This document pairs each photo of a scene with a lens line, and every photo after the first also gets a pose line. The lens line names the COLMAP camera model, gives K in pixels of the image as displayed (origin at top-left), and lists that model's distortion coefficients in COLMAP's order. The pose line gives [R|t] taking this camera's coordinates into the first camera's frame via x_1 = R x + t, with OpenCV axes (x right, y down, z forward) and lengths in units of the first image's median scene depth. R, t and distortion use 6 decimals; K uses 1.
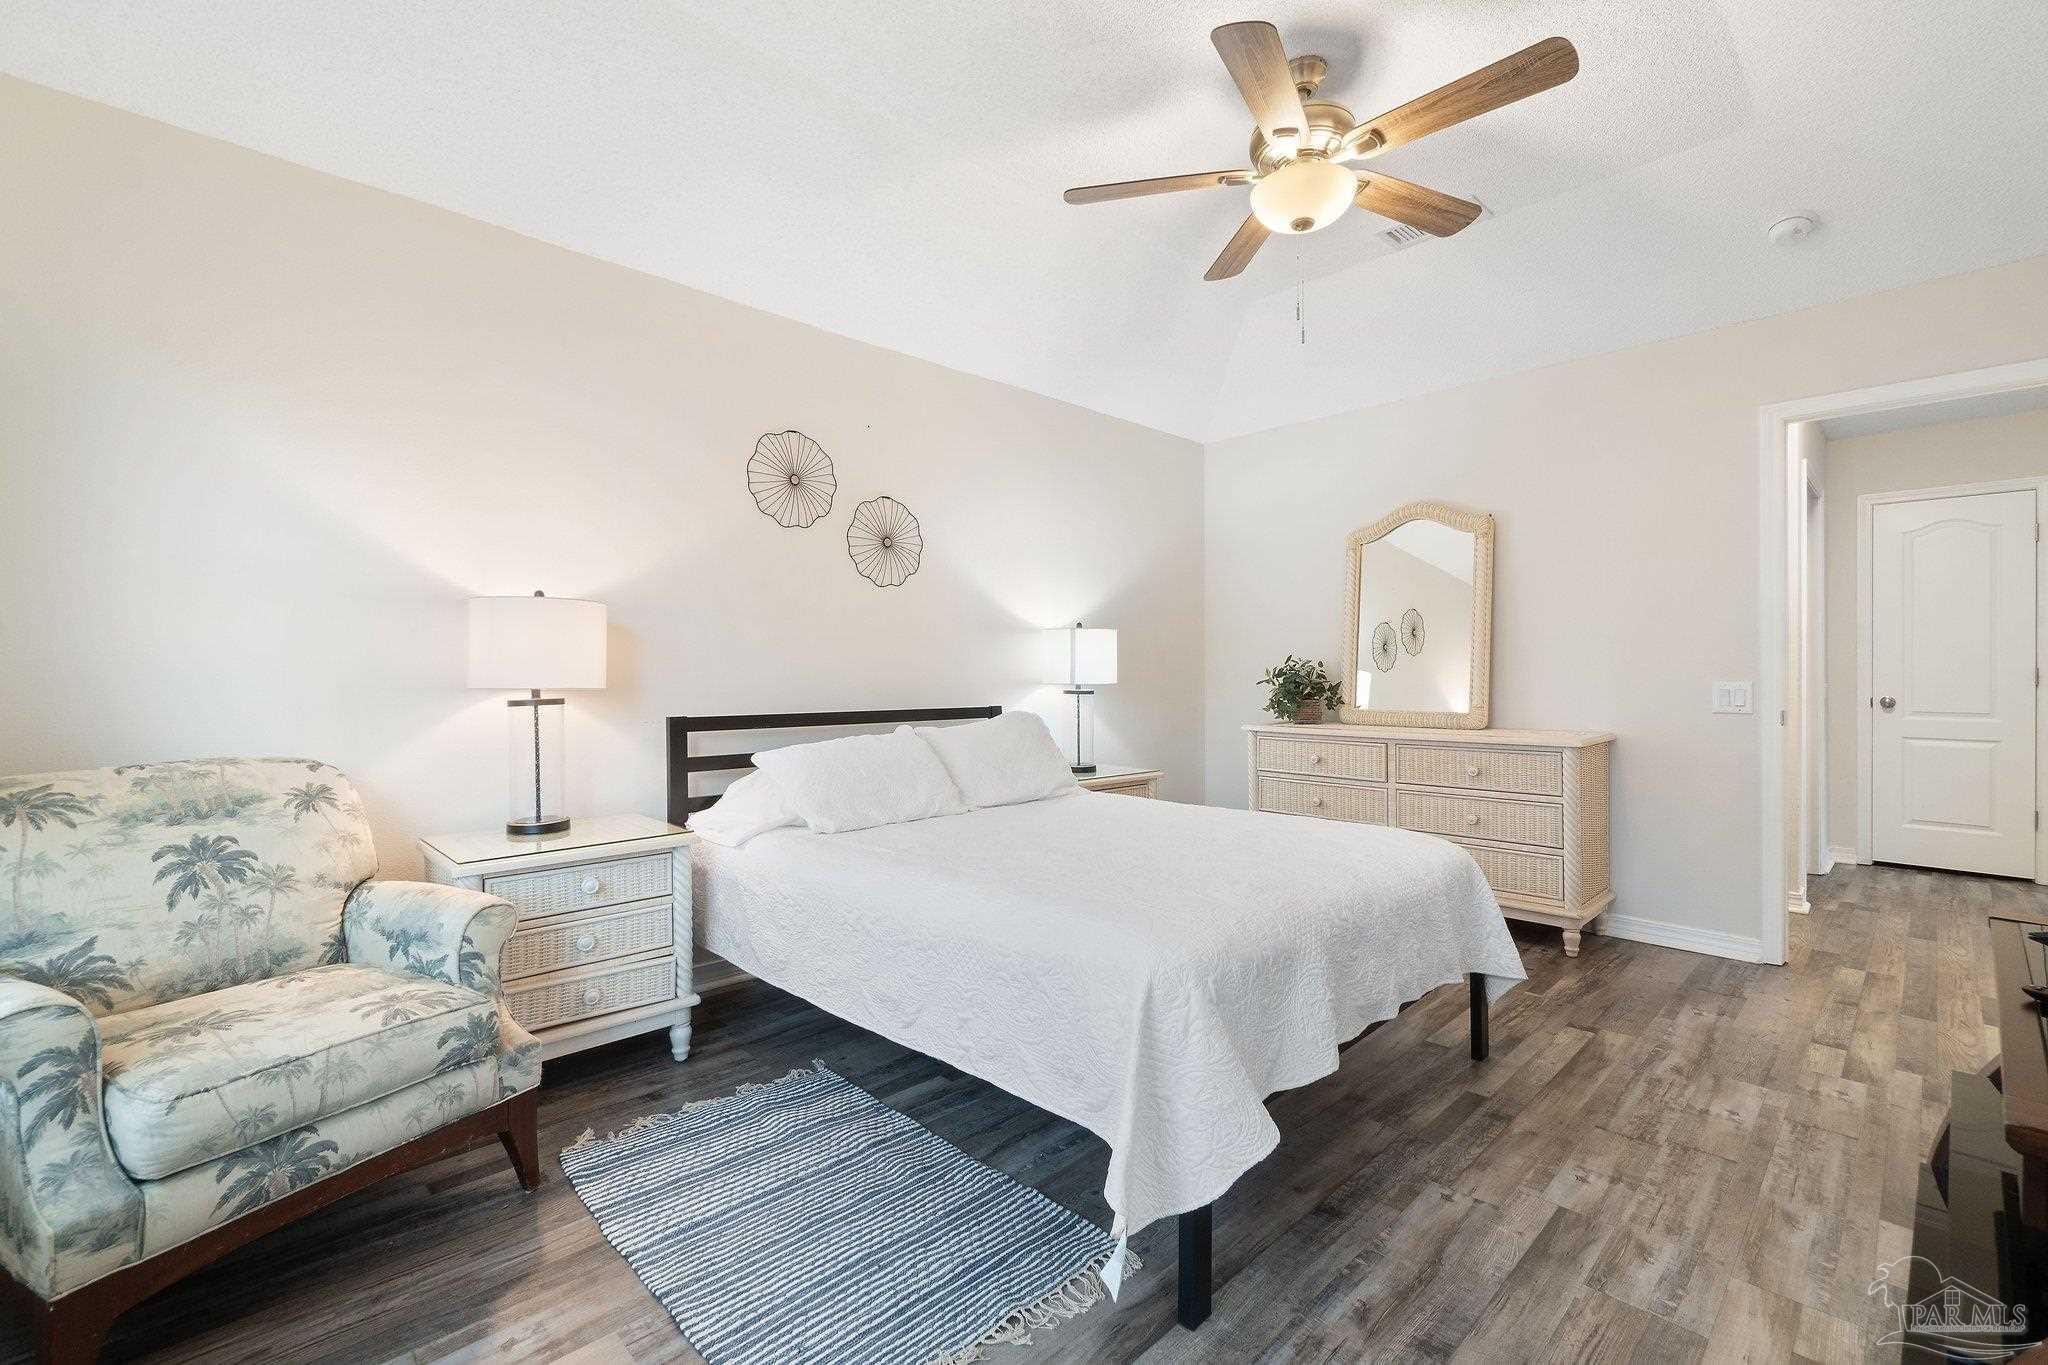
lens RADIAL K [[880.3, 0, 1024.3], [0, 880.3, 670.8], [0, 0, 1]] dist [-0.004711, 0.000880]
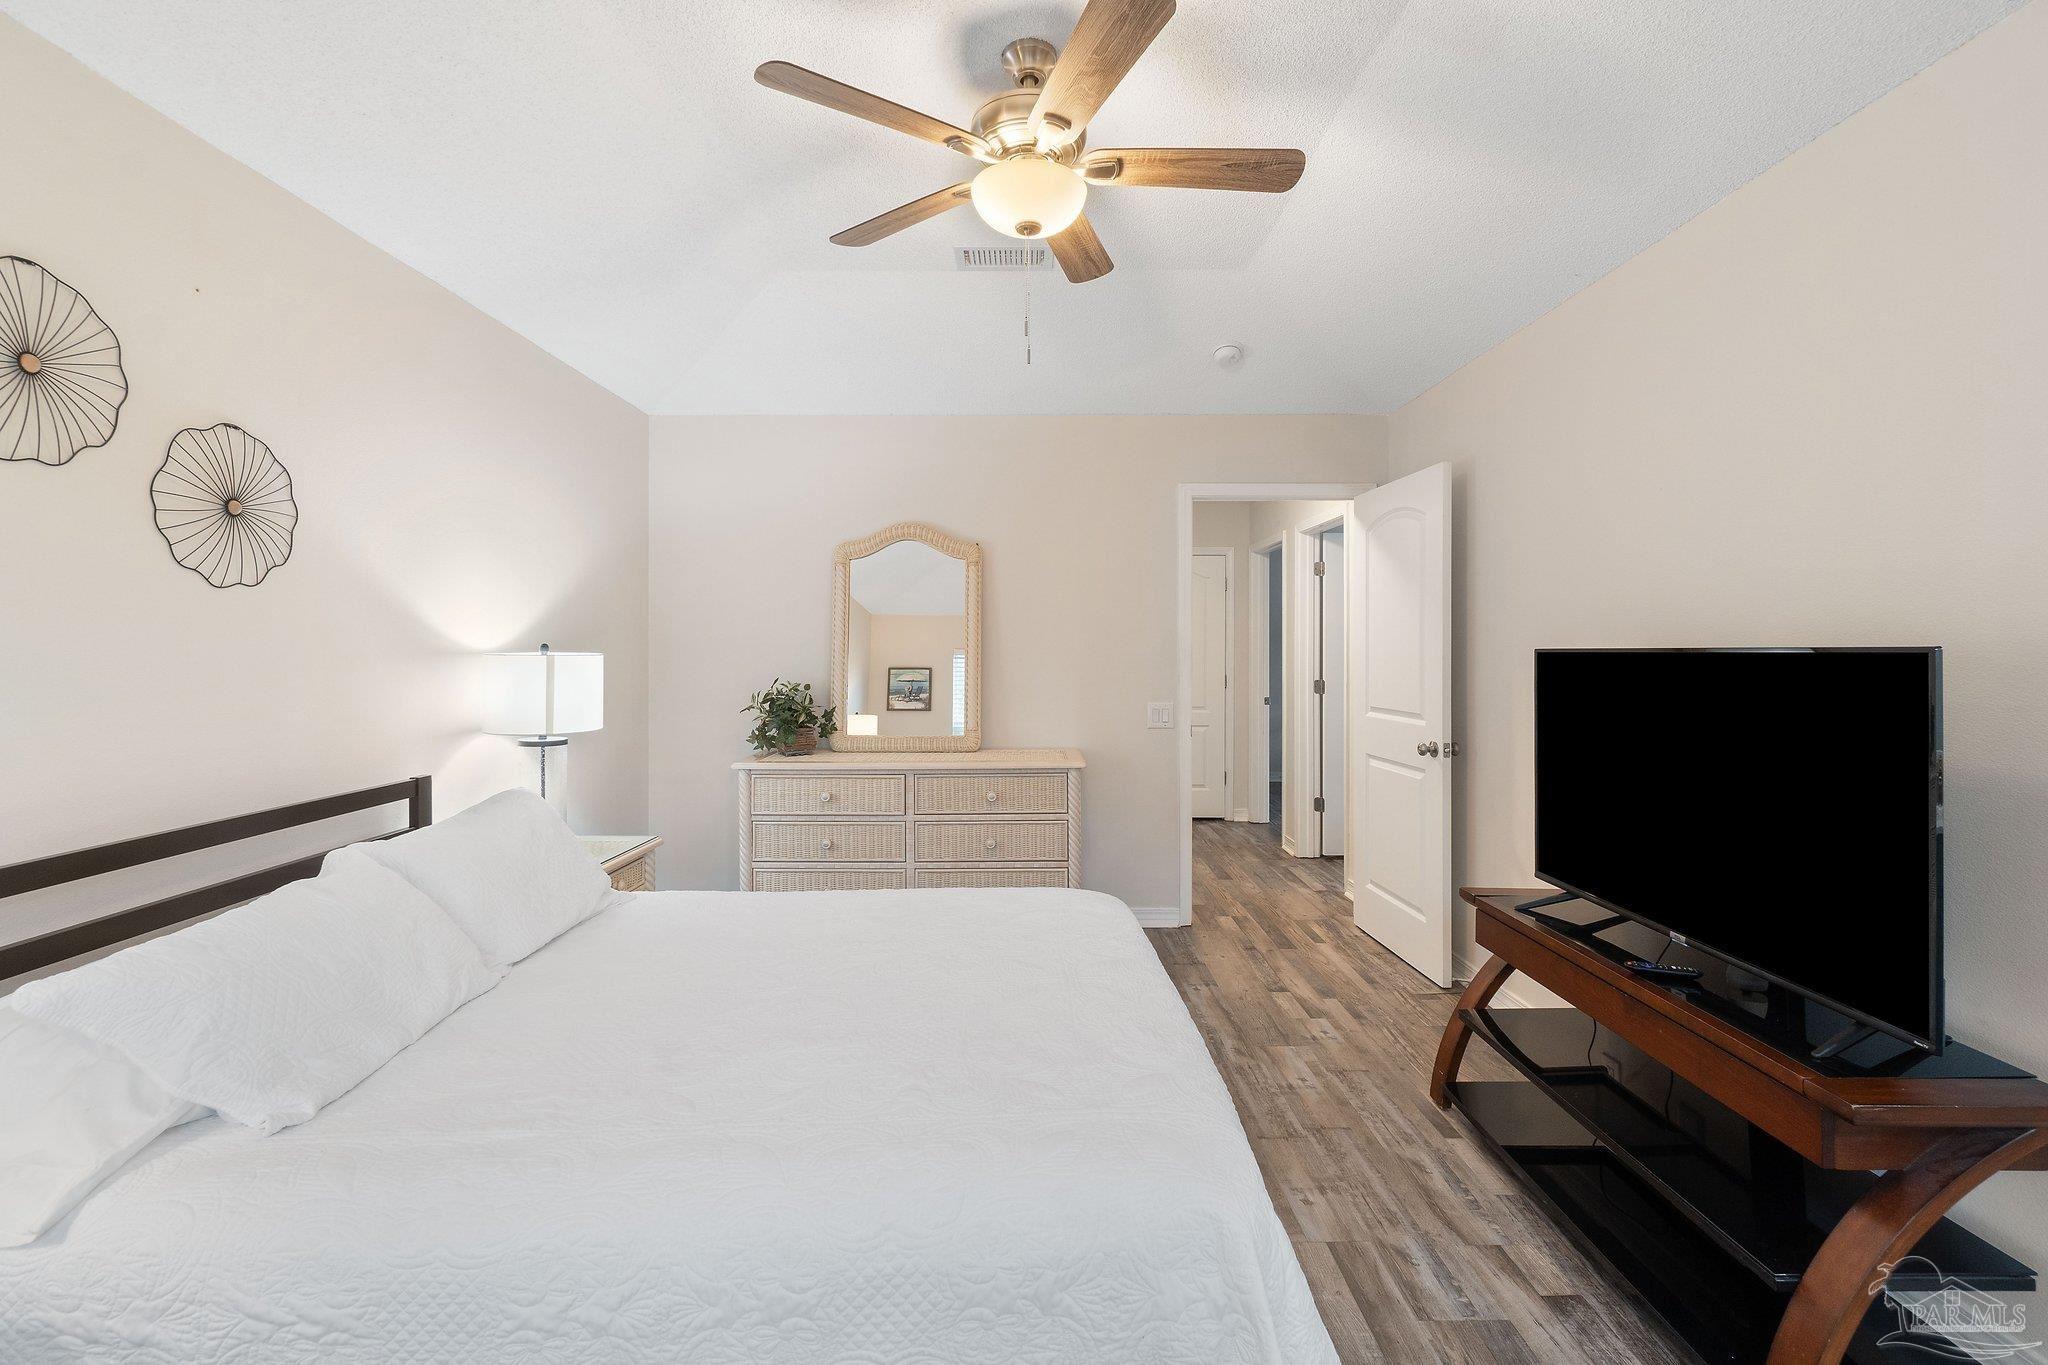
lens RADIAL K [[889.1, 0, 1025.1], [0, 889.1, 641.0], [0, 0, 1]] dist [-0.003681, -0.000232]
pose [[0.689189, 0.007611, 0.724542, -0.306647], [0.001292, 0.999930, -0.011734, -0.078450], [-0.724581, 0.009023, 0.689131, 0.366721]]
